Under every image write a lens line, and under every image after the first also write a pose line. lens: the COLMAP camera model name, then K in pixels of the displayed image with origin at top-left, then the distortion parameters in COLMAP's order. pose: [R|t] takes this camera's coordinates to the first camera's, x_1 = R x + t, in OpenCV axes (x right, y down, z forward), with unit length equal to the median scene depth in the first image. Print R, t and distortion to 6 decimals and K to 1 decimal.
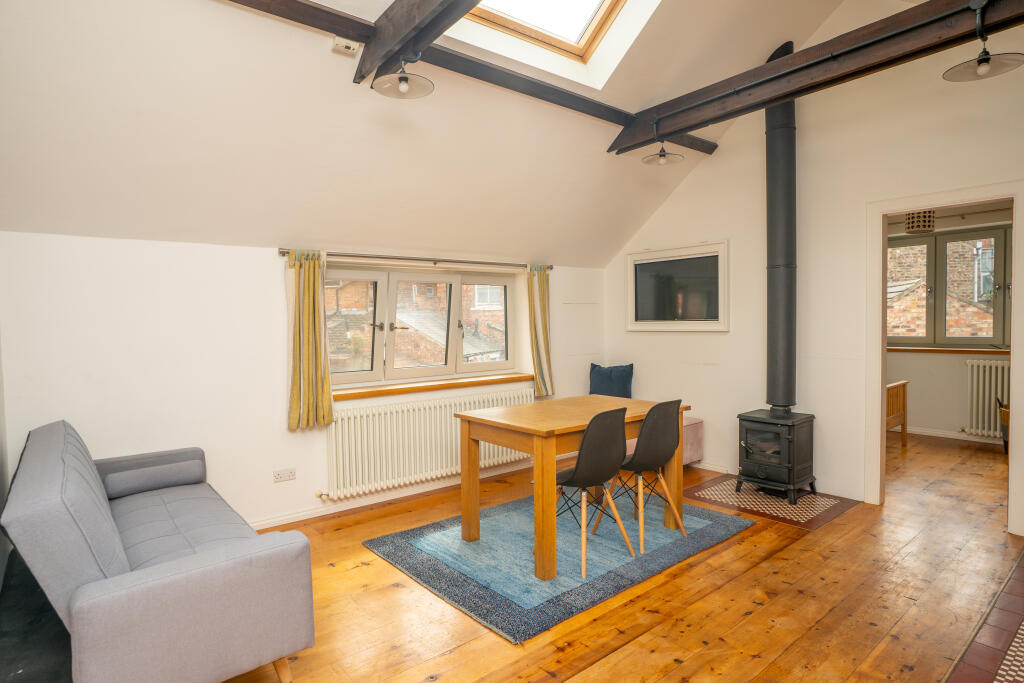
lens RADIAL K [[580.9, 0, 512.0], [0, 580.9, 341.5], [0, 0, 1]] dist [-0.015646, -0.001141]
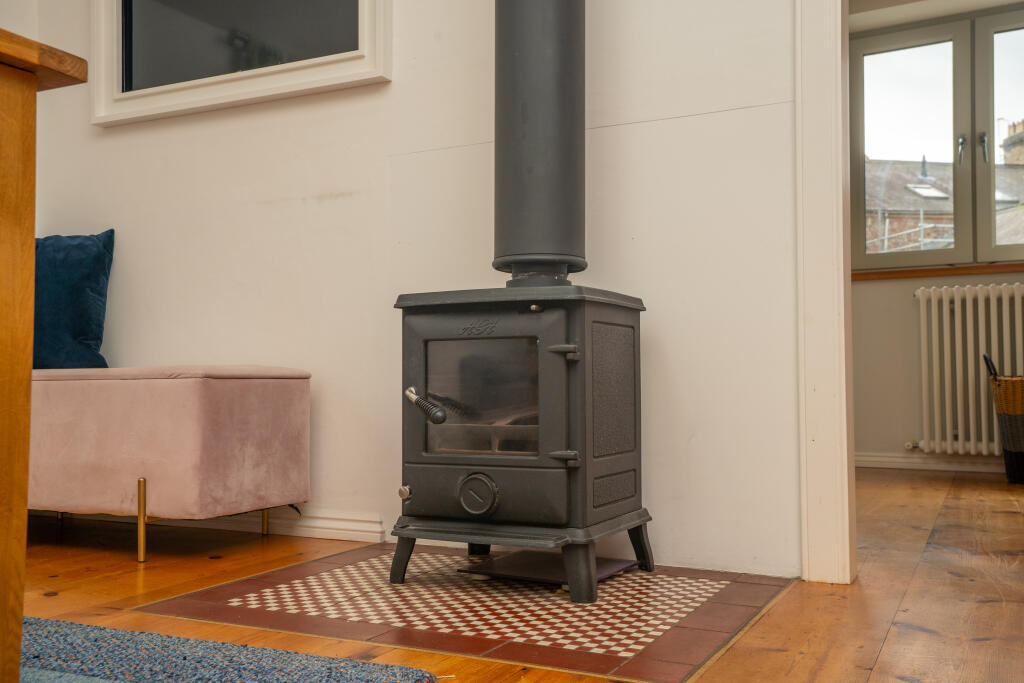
lens RADIAL K [[977.0, 0, 512.0], [0, 977.0, 341.5], [0, 0, 1]] dist [0.011065, -0.005249]
pose [[0.921605, 0.032989, 0.386724, 0.260082], [0.002647, 0.995824, -0.091256, 0.190174], [-0.388119, 0.085126, 0.917669, 0.552548]]
